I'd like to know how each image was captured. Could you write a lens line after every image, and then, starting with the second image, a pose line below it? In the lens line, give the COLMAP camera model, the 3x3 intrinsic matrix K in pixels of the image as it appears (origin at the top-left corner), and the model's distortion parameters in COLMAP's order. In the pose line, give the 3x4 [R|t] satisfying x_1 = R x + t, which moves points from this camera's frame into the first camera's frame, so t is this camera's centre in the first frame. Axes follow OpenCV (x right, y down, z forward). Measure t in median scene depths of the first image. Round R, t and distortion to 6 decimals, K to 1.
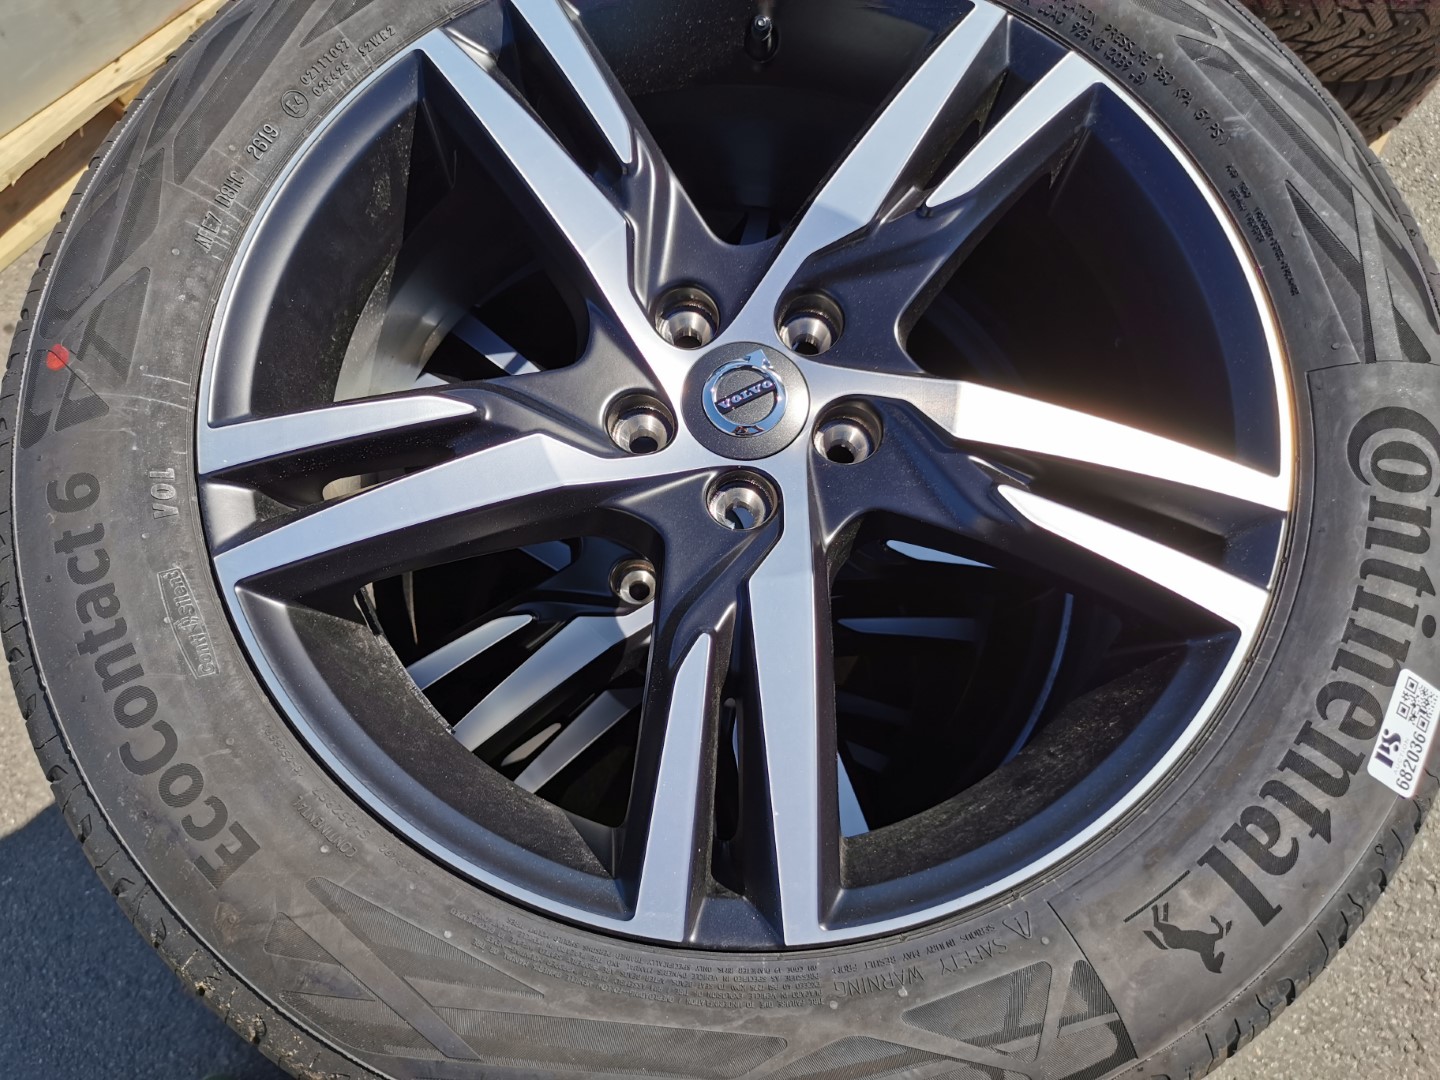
lens RADIAL K [[1171.8, 0, 720.0], [0, 1171.8, 540.0], [0, 0, 1]] dist [0.013736, 0.005099]
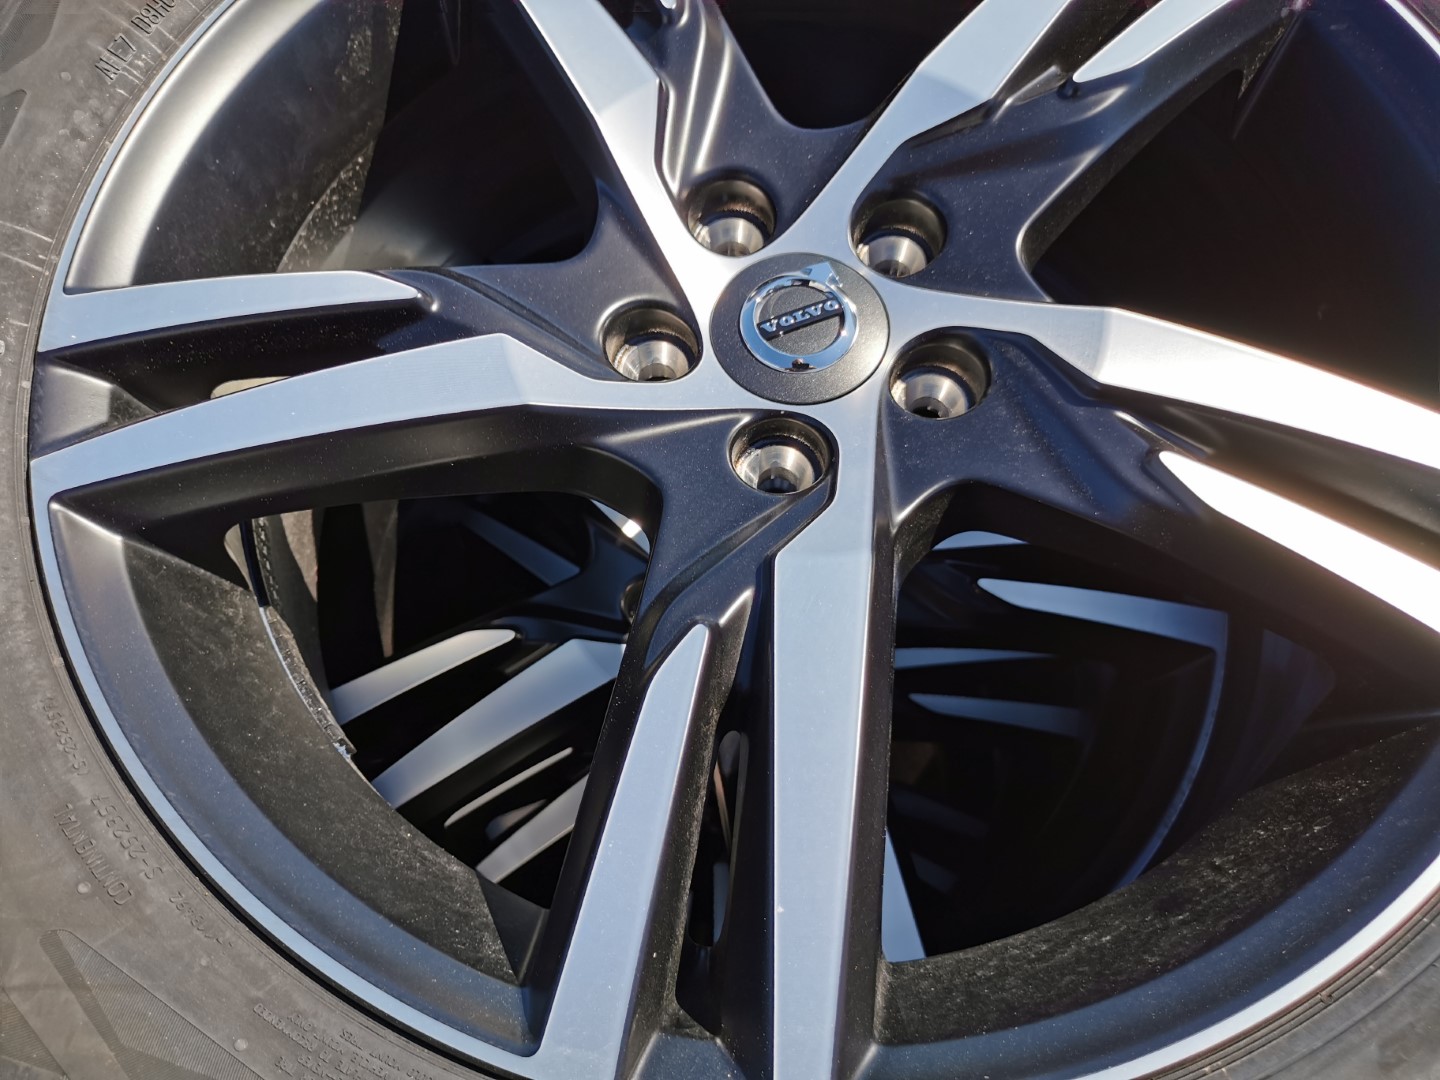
lens RADIAL K [[1159.6, 0, 720.5], [0, 1159.6, 553.7], [0, 0, 1]] dist [-0.001666, 0.005285]
pose [[0.993402, 0.086203, -0.075636, 0.043557], [-0.092518, 0.992128, -0.084392, 0.091972], [0.067765, 0.090833, 0.993558, 0.335099]]
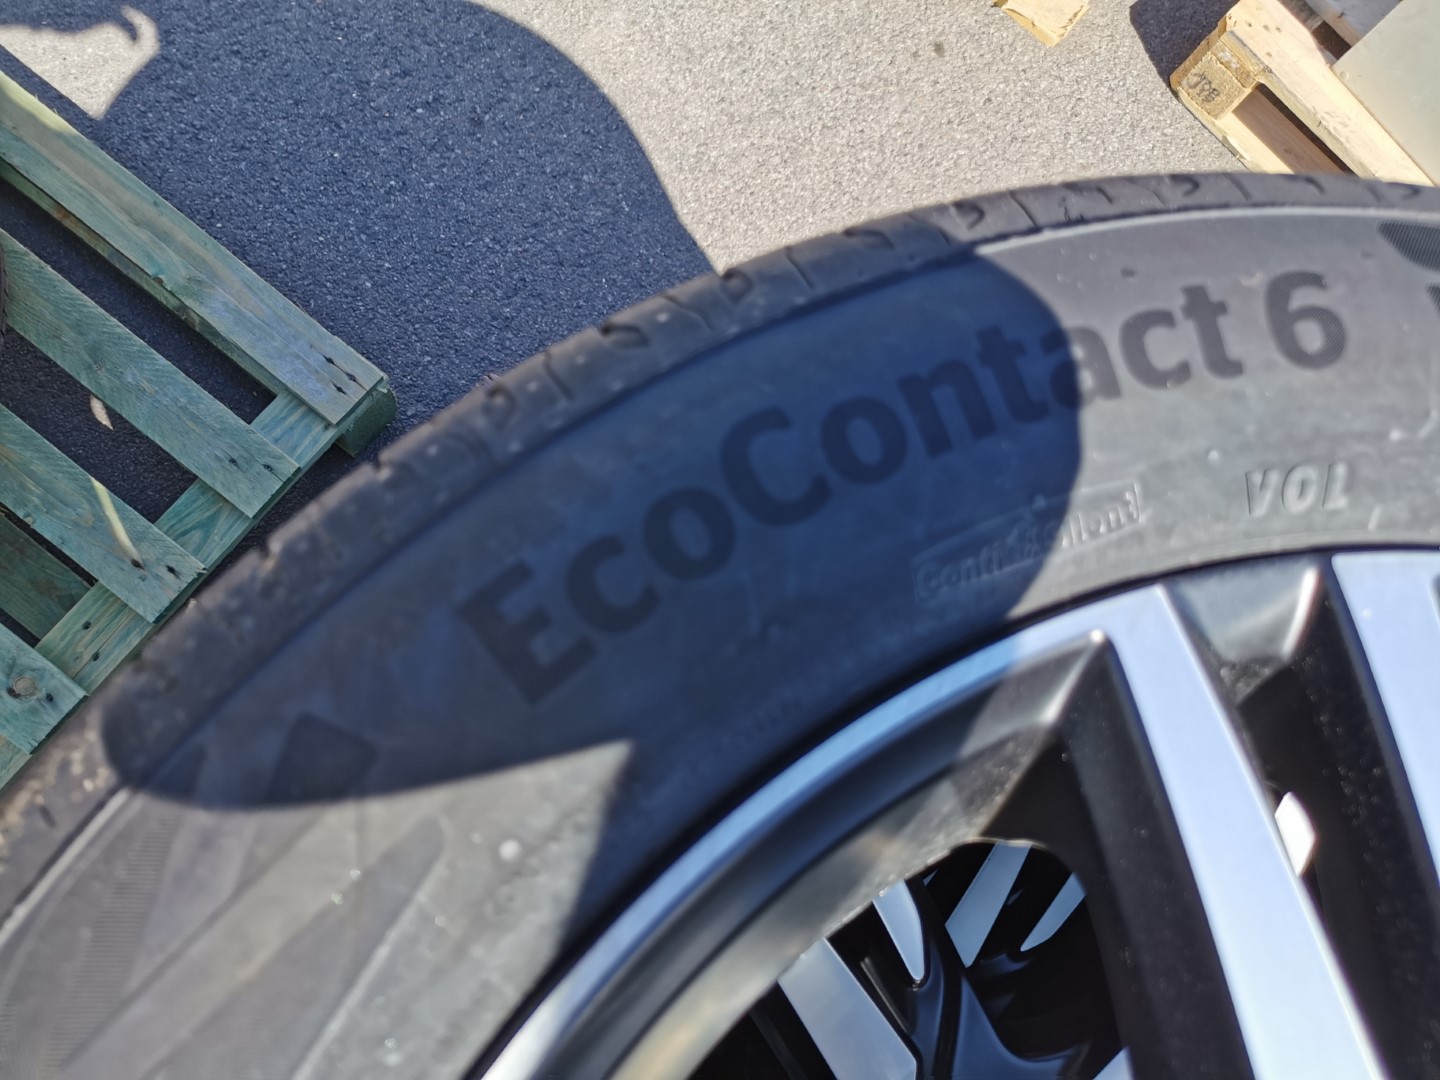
lens RADIAL K [[1125.3, 0, 717.9], [0, 1125.3, 543.4], [0, 0, 1]] dist [0.026057, -0.007081]
pose [[-0.100458, 0.967008, -0.234102, -0.325910], [-0.982564, -0.059424, 0.176175, 0.111086], [0.156452, 0.247718, 0.956116, 0.536855]]
